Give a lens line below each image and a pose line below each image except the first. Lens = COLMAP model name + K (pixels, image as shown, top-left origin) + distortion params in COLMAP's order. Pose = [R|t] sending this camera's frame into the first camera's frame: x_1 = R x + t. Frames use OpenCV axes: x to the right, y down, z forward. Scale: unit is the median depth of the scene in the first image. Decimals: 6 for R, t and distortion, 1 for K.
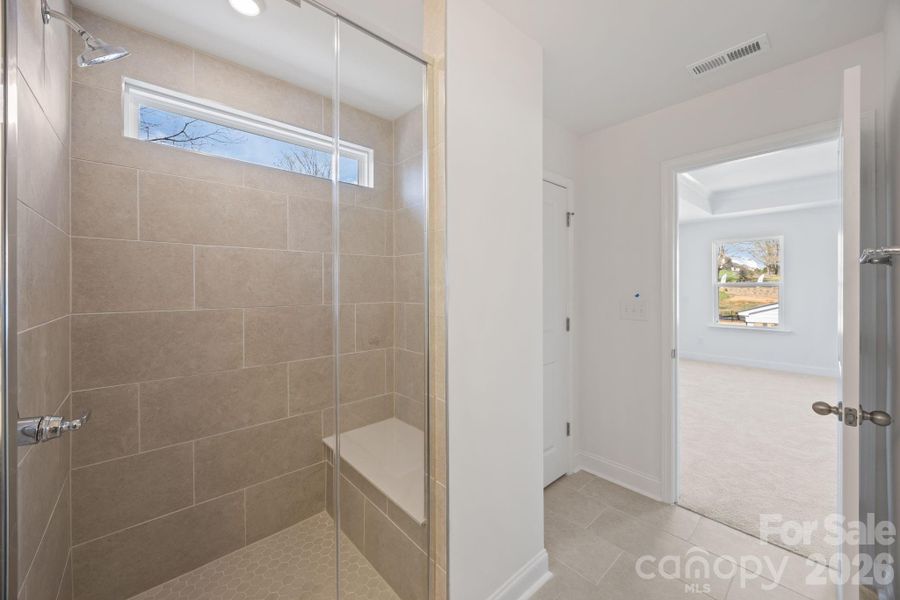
lens RADIAL K [[345.6, 0, 446.6], [0, 345.6, 293.2], [0, 0, 1]] dist [-0.001580, -0.000169]
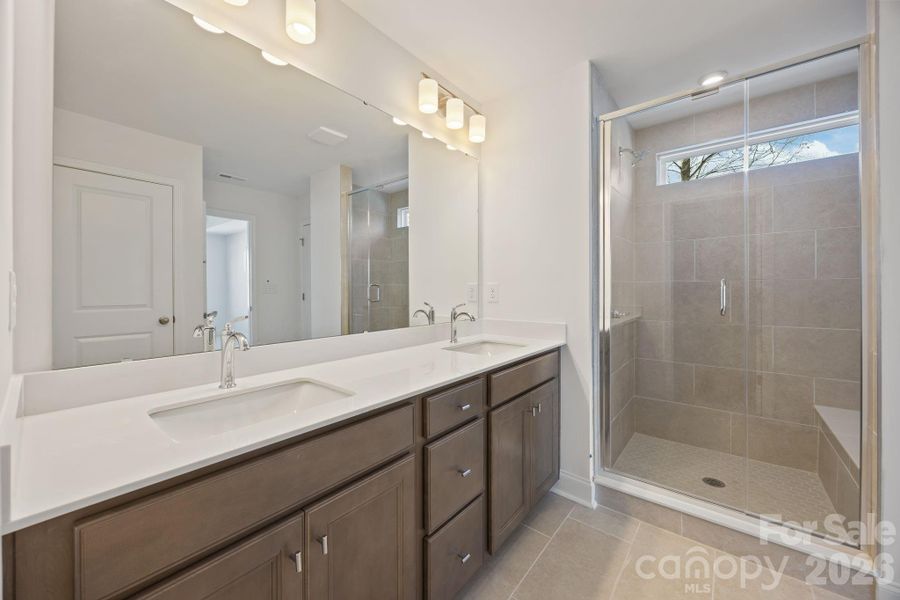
lens RADIAL K [[340.8, 0, 446.4], [0, 340.8, 288.7], [0, 0, 1]] dist [-0.000499, 0.000071]
pose [[0.164701, 0.001513, -0.986342, 0.594417], [-0.007671, 0.999971, 0.000253, 0.089421], [0.986314, 0.007524, 0.164708, -0.352574]]
